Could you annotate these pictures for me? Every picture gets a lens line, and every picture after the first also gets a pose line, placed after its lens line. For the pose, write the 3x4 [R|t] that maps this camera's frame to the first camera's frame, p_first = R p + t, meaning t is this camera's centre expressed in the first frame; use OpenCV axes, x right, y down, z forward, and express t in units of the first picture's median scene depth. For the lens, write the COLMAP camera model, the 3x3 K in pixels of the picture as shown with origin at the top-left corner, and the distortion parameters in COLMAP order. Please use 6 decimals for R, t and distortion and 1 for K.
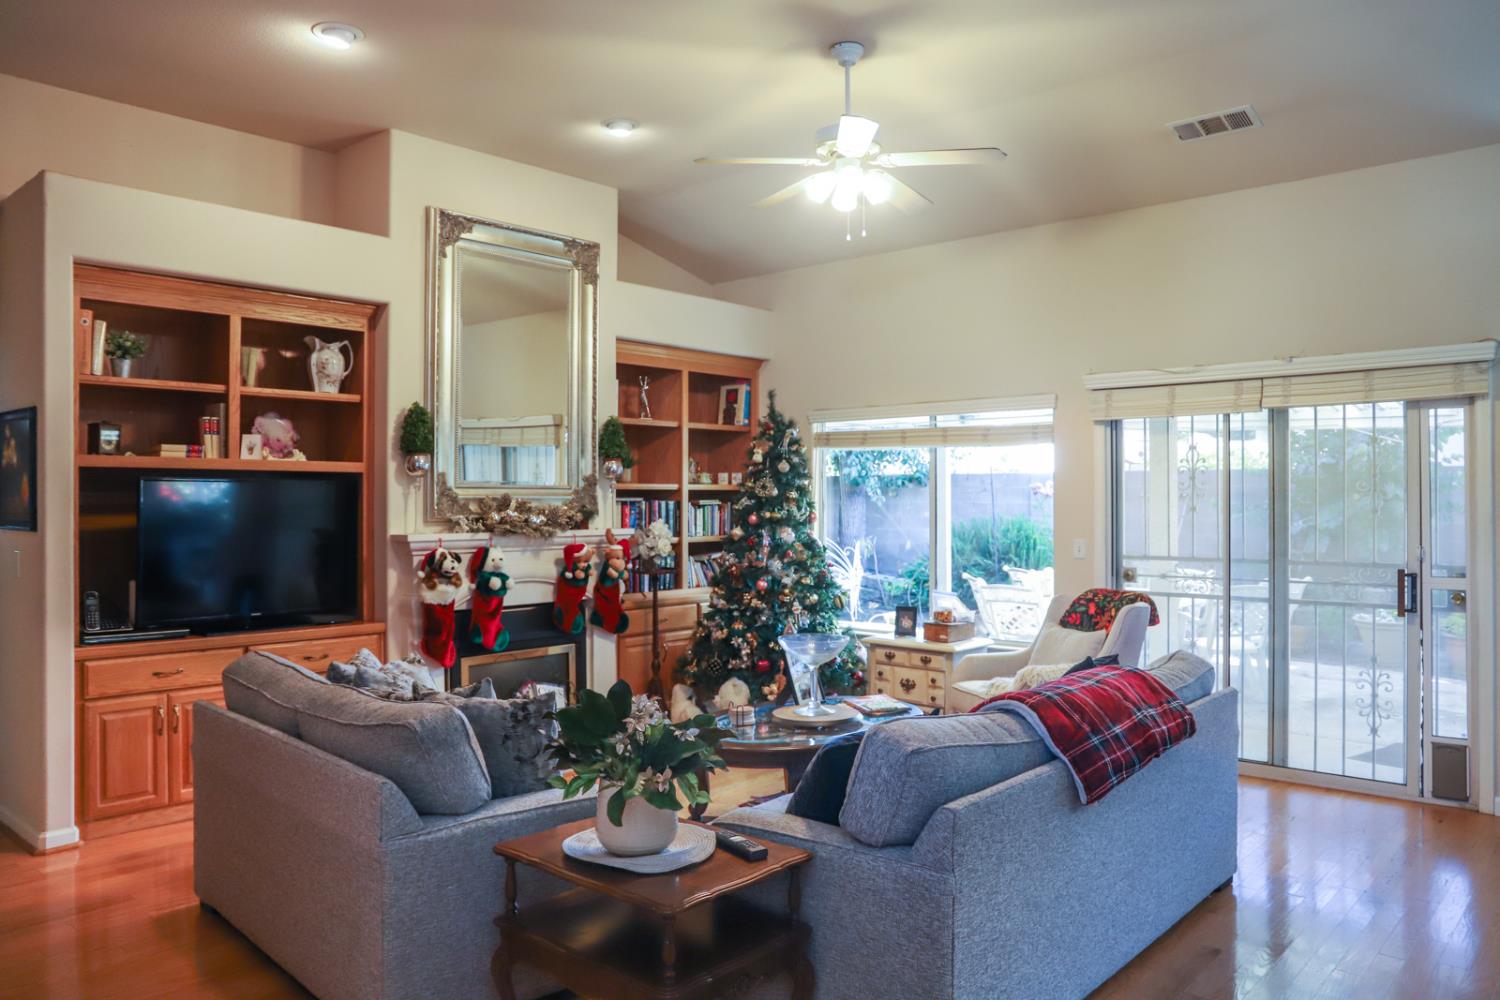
lens RADIAL K [[1086.2, 0, 751.7], [0, 1086.2, 489.7], [0, 0, 1]] dist [-0.113541, 0.095055]
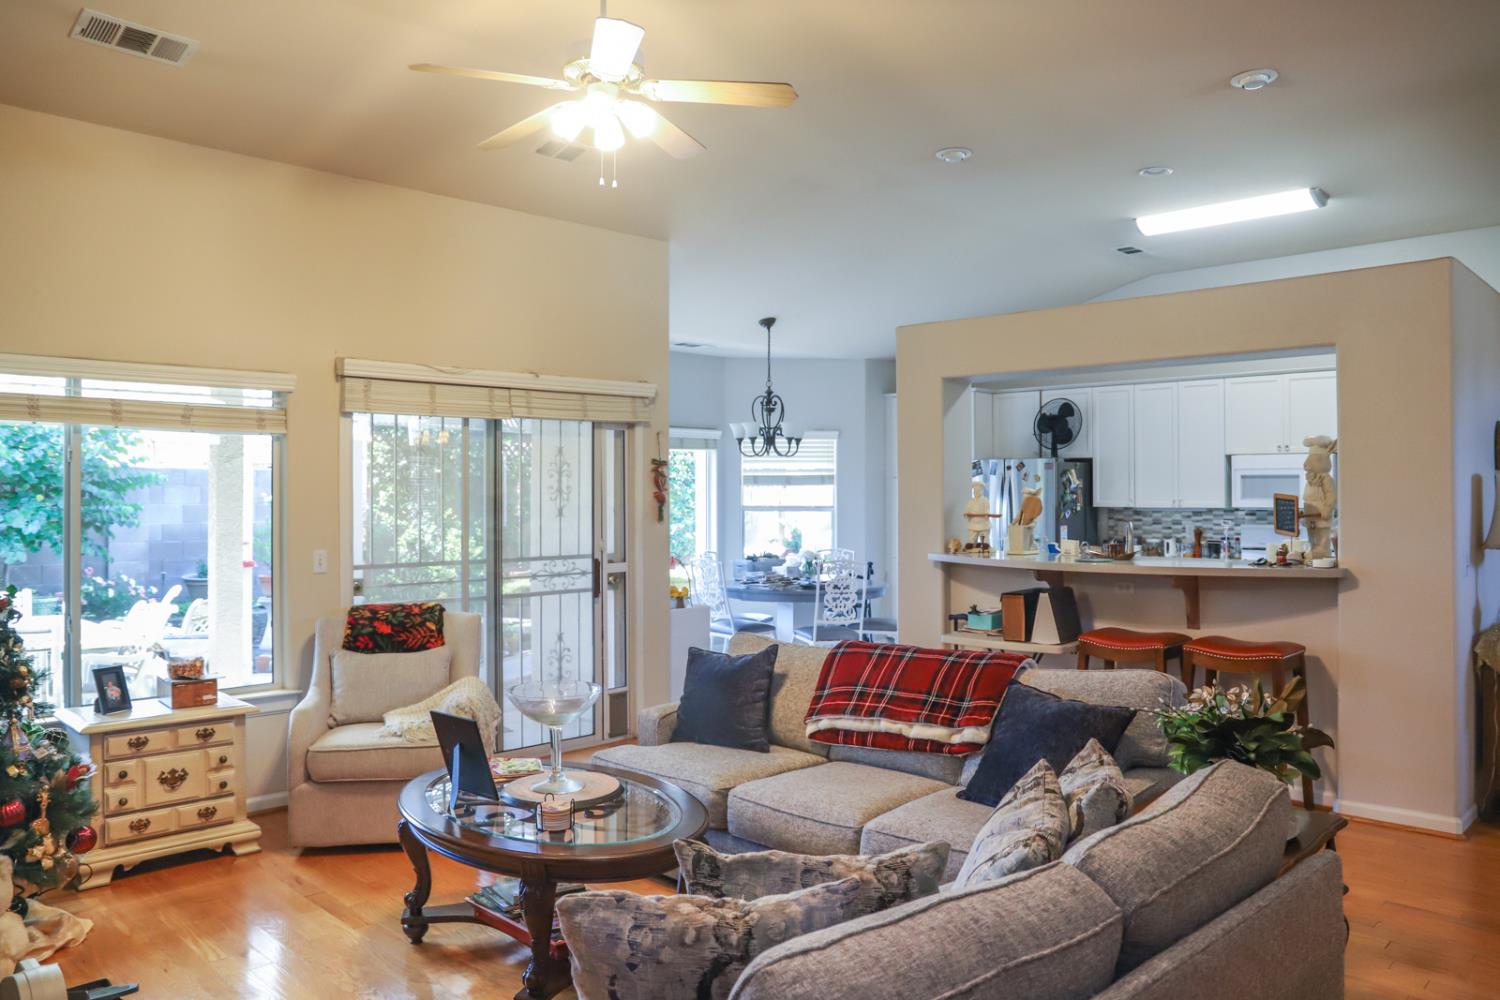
lens RADIAL K [[1086.2, 0, 751.7], [0, 1086.2, 489.7], [0, 0, 1]] dist [-0.113541, 0.095055]
pose [[0.047838, 0.004718, 0.998844, -0.560186], [-0.008219, 0.999957, -0.004330, -0.000949], [-0.998821, -0.008003, 0.047875, 0.676246]]
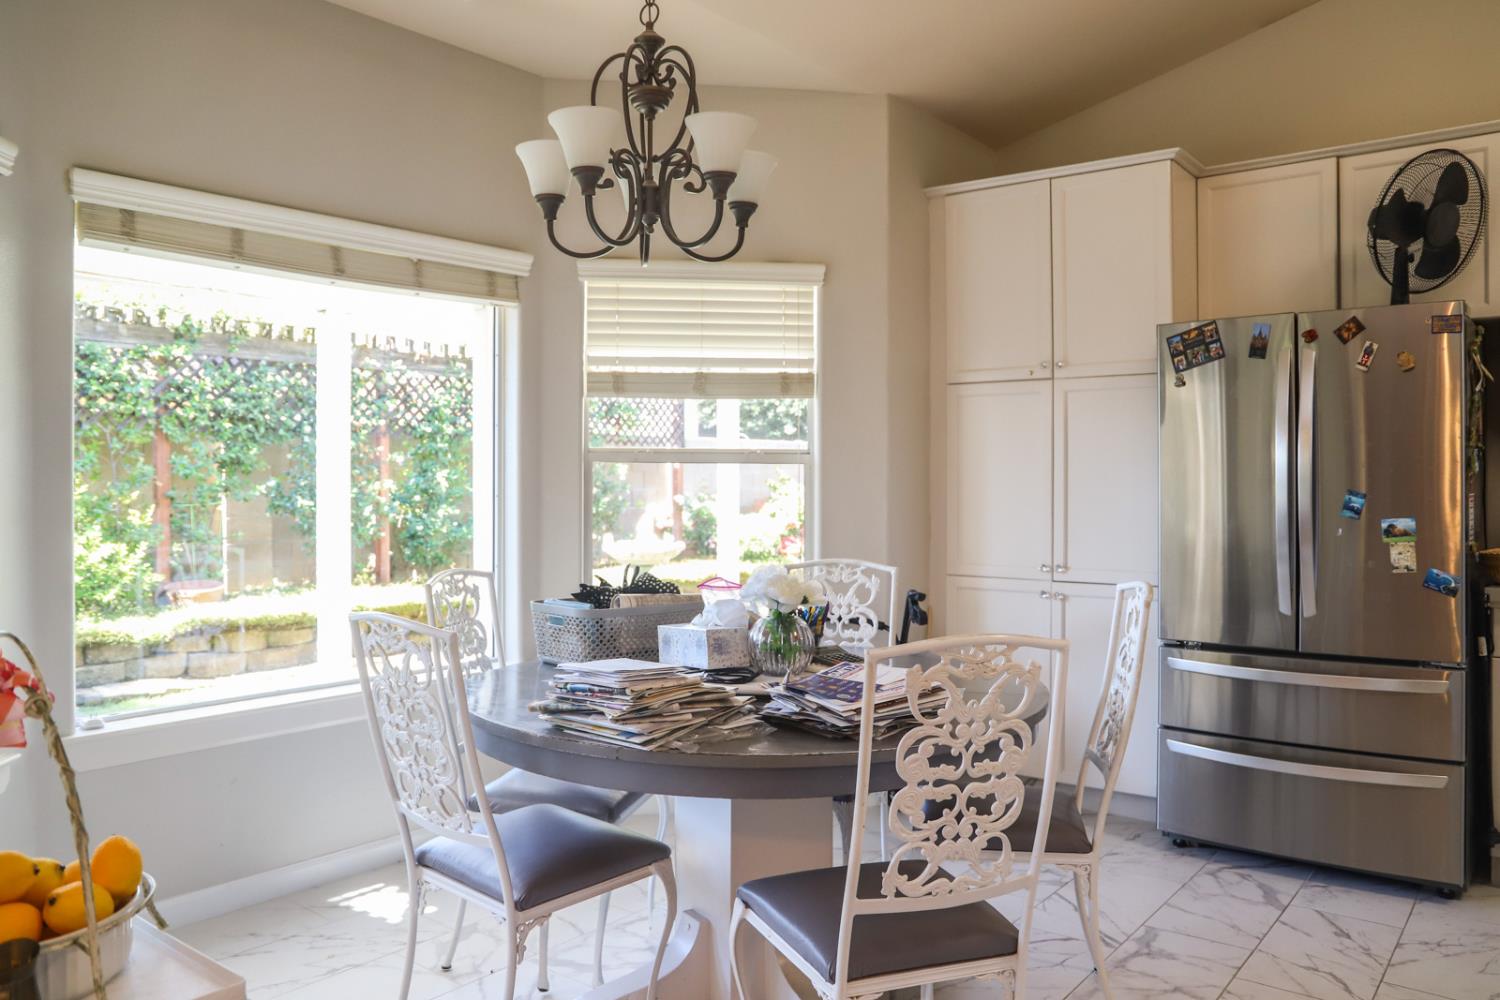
lens RADIAL K [[1086.2, 0, 751.7], [0, 1086.2, 489.7], [0, 0, 1]] dist [-0.113541, 0.095055]
pose [[-0.050108, -0.008221, 0.998710, 0.507758], [-0.010911, 0.999911, 0.007683, 0.038933], [-0.998684, -0.010512, -0.050193, 0.703513]]
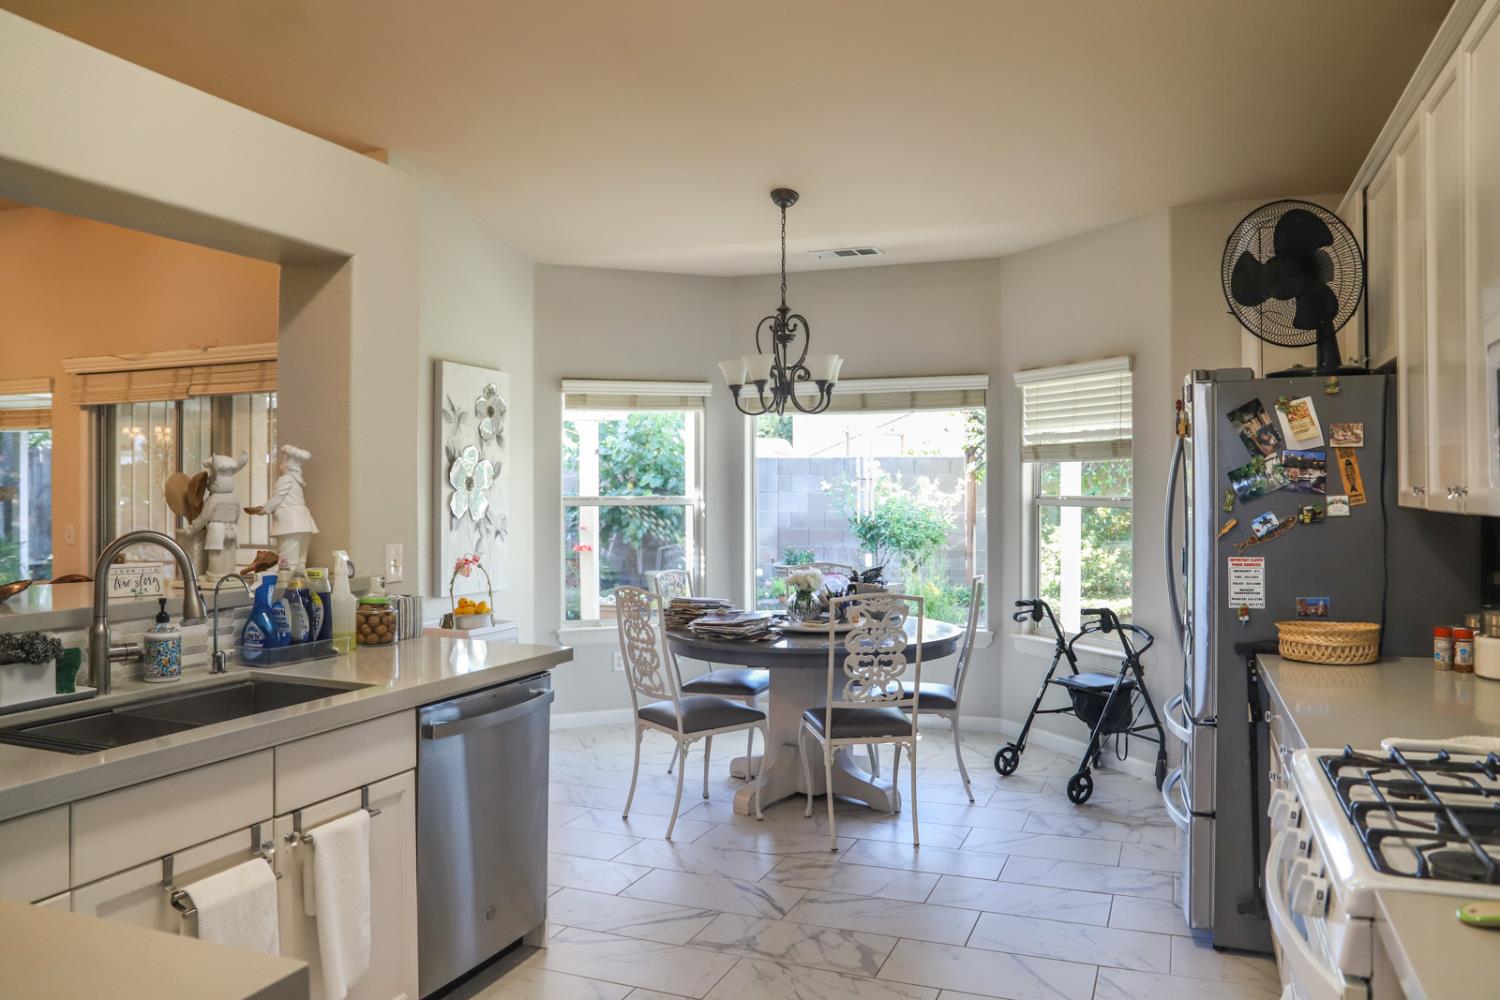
lens RADIAL K [[1086.2, 0, 751.7], [0, 1086.2, 489.7], [0, 0, 1]] dist [-0.113541, 0.095055]
pose [[0.938648, 0.000692, 0.344877, 0.607553], [-0.004002, 0.999953, 0.008887, 0.002266], [-0.344855, -0.009722, 0.938606, -0.137531]]
